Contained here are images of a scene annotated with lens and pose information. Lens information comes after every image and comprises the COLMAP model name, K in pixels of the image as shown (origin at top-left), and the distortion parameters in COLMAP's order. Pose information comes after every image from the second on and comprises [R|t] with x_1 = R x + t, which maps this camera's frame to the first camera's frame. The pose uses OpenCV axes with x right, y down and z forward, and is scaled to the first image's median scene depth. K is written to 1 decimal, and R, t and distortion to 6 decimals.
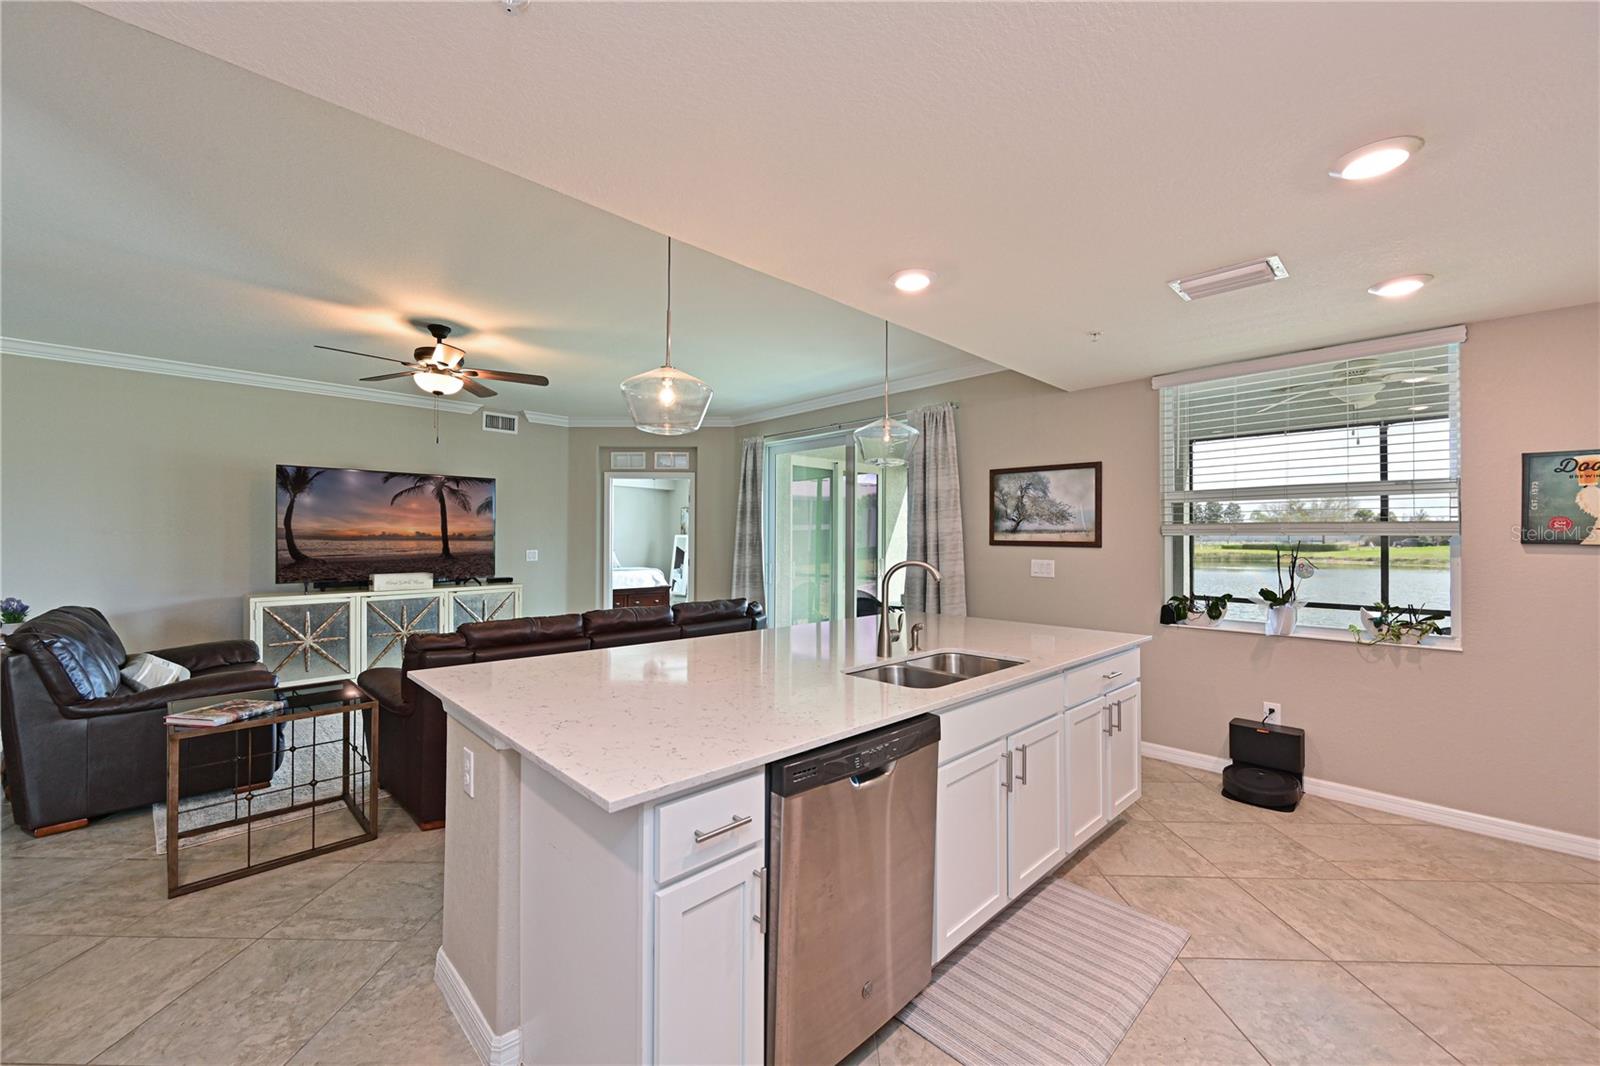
lens RADIAL K [[637.8, 0, 793.9], [0, 637.8, 531.3], [0, 0, 1]] dist [-0.000648, 0.000358]
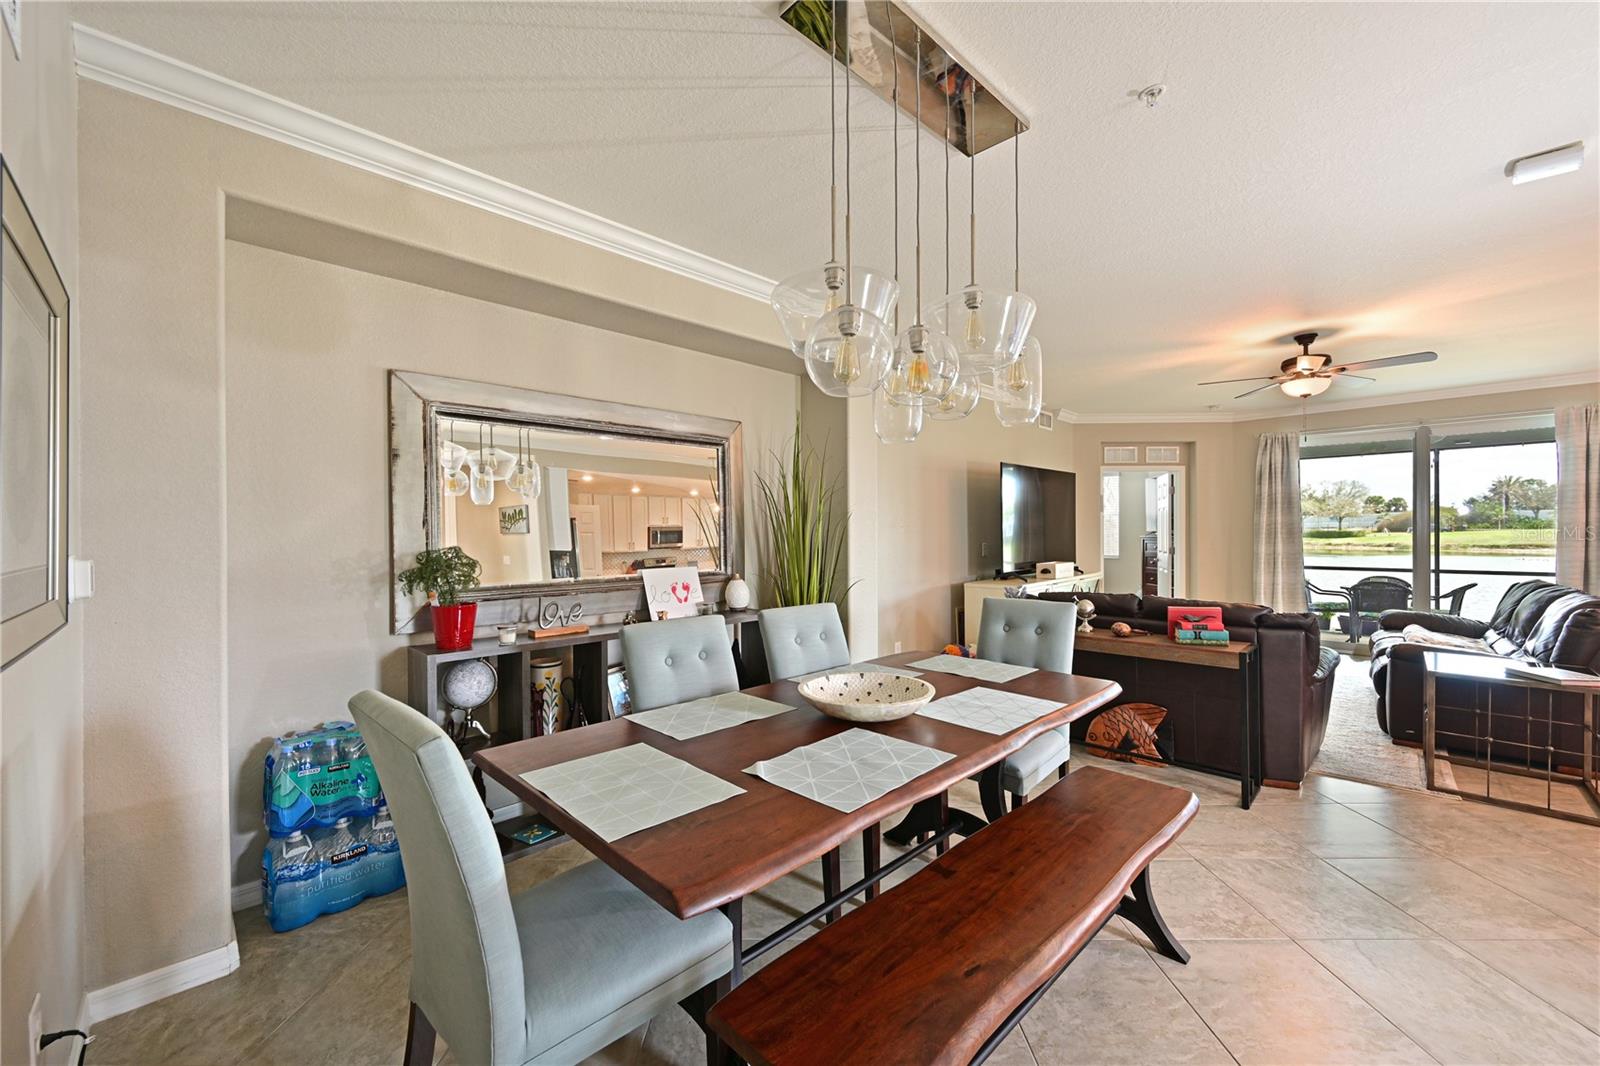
lens RADIAL K [[628.4, 0, 793.4], [0, 628.4, 524.5], [0, 0, 1]] dist [-0.000087, 0.000106]
pose [[0.999963, -0.008519, 0.000967, -1.341777], [0.008516, 0.999958, 0.003327, -0.007168], [-0.000995, -0.003319, 0.999994, -0.090786]]
